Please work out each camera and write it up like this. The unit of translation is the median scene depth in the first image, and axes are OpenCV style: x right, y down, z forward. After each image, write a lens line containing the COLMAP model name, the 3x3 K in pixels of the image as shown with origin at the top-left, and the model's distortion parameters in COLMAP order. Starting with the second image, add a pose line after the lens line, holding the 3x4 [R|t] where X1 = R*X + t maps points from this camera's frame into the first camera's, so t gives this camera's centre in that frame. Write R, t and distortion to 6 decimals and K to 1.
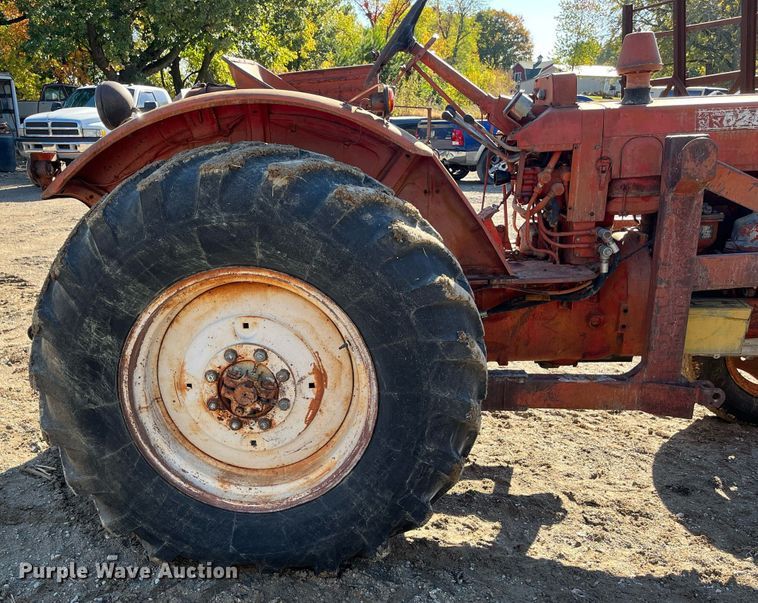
lens RADIAL K [[727.4, 0, 269.0], [0, 727.4, 363.5], [0, 0, 1]] dist [0.032139, -0.047455]
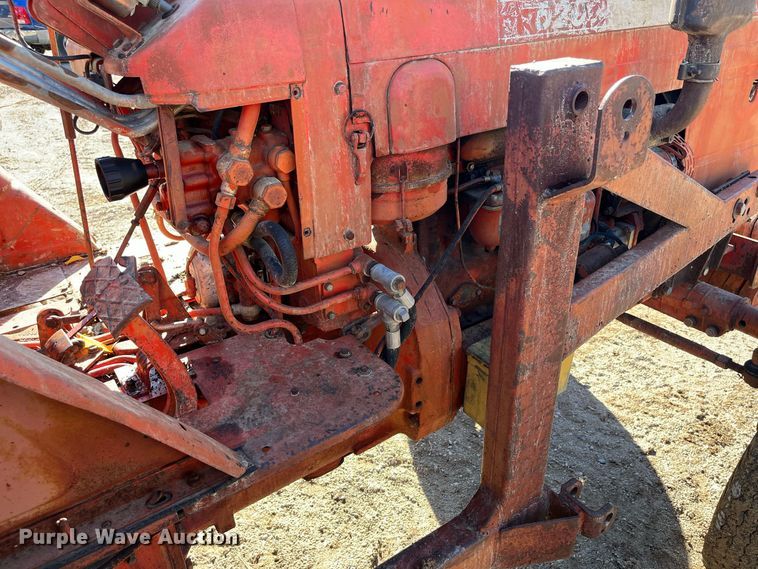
lens RADIAL K [[572.0, 0, 377.6], [0, 572.0, 285.5], [0, 0, 1]] dist [0.031847, -0.003736]
pose [[0.736435, -0.285532, 0.613299, 0.226546], [0.197299, 0.957804, 0.209010, -0.245630], [-0.647099, -0.032919, 0.761695, 0.714494]]
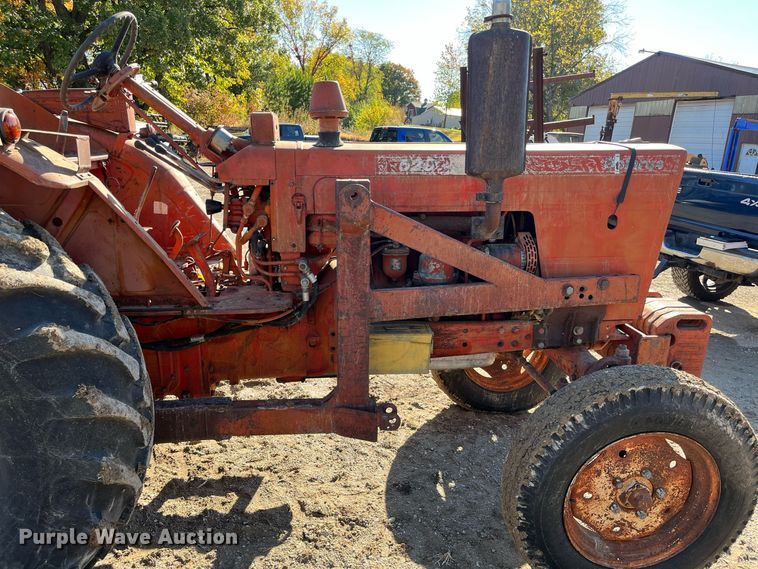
lens RADIAL K [[568.9, 0, 381.0], [0, 568.9, 286.2], [0, 0, 1]] dist [0.048721, -0.047655]
pose [[0.966110, -0.000002, 0.258130, 0.350523], [0.016677, 0.997911, -0.062410, -0.092177], [-0.257591, 0.064600, 0.964092, 0.175112]]
